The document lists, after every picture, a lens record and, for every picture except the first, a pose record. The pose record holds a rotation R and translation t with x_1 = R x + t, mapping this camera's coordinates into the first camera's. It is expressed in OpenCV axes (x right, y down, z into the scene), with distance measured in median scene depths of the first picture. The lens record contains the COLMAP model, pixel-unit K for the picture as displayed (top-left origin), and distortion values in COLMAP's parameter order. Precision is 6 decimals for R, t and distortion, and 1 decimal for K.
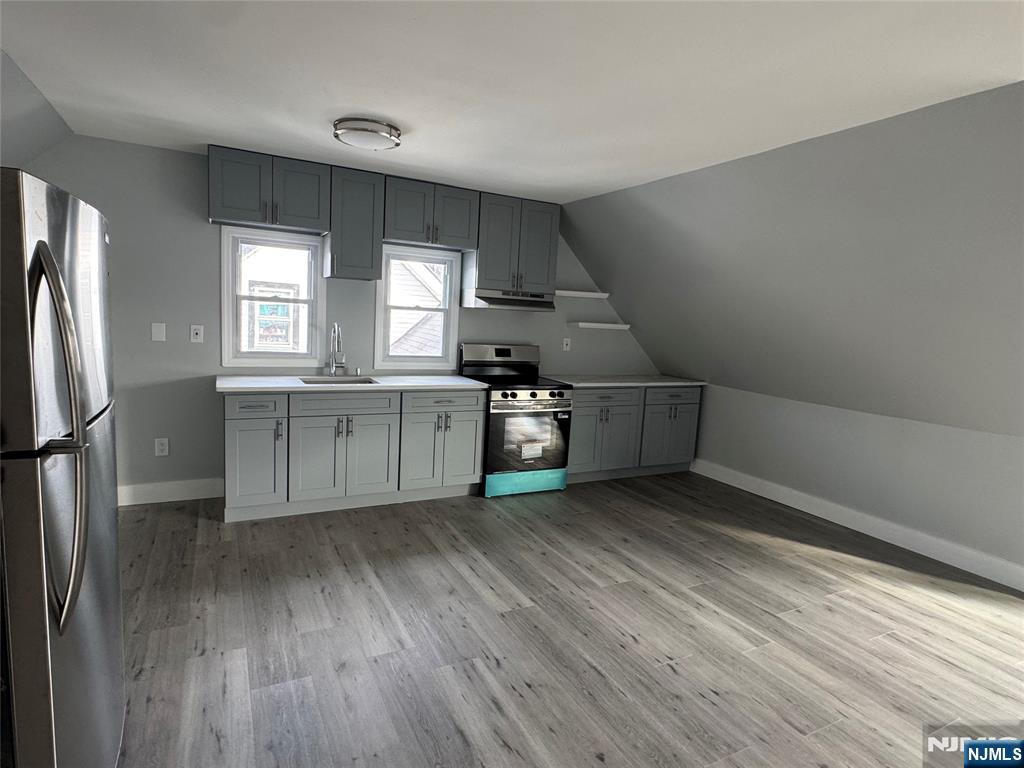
lens RADIAL K [[562.4, 0, 512.0], [0, 562.4, 384.0], [0, 0, 1]] dist [-0.000535, 0.001597]
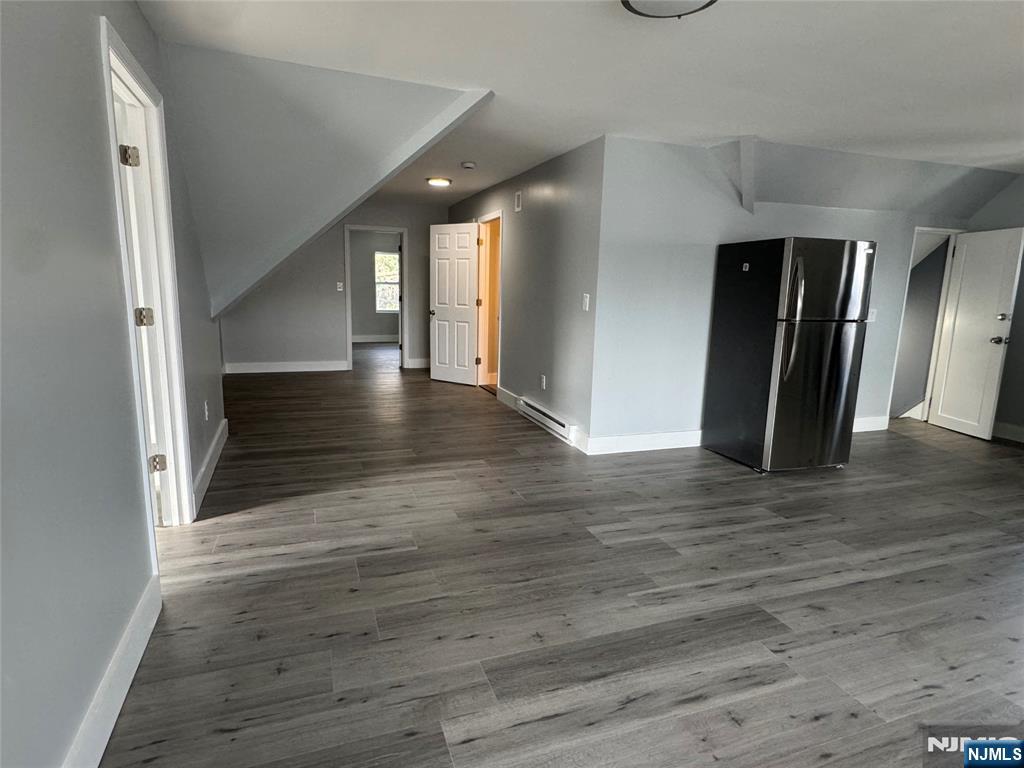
lens RADIAL K [[562.4, 0, 512.0], [0, 562.4, 384.0], [0, 0, 1]] dist [-0.000535, 0.001597]
pose [[-0.118091, 0.116455, -0.986150, 0.722667], [-0.155204, 0.978730, 0.134165, 0.081165], [0.980799, 0.168898, -0.097505, -0.054908]]
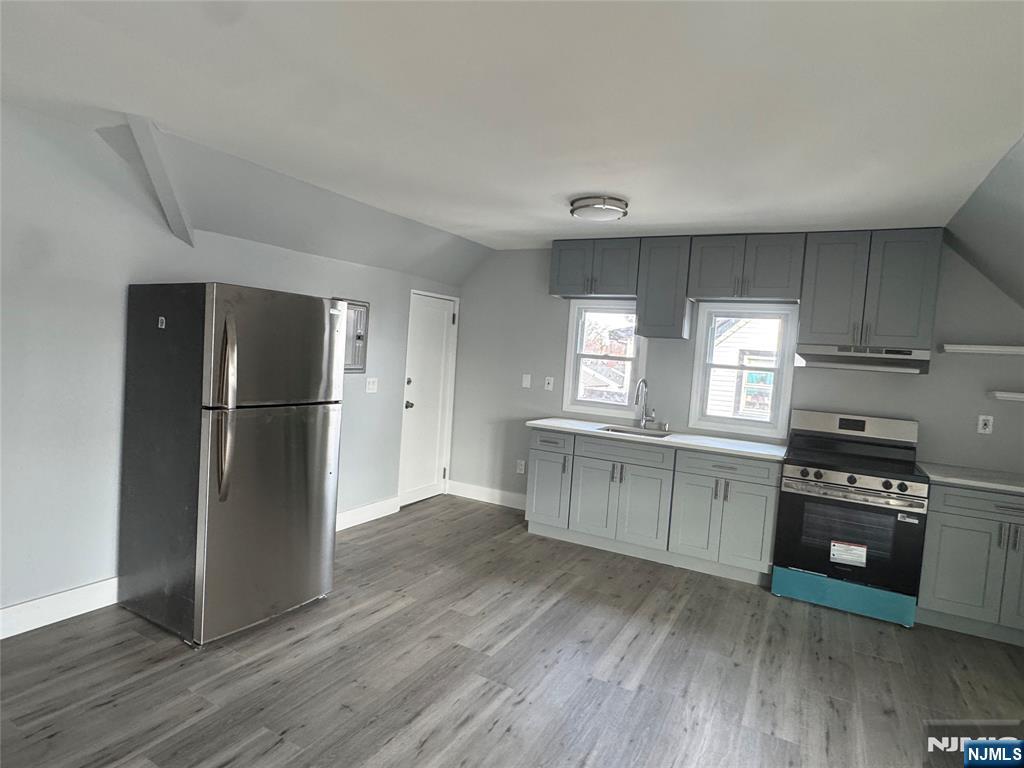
lens RADIAL K [[562.4, 0, 512.0], [0, 562.4, 384.0], [0, 0, 1]] dist [-0.000535, 0.001597]
pose [[0.560447, 0.027946, -0.827719, 0.426711], [-0.138844, 0.988456, -0.060638, 0.001726], [0.816469, 0.148908, 0.557857, 0.194532]]
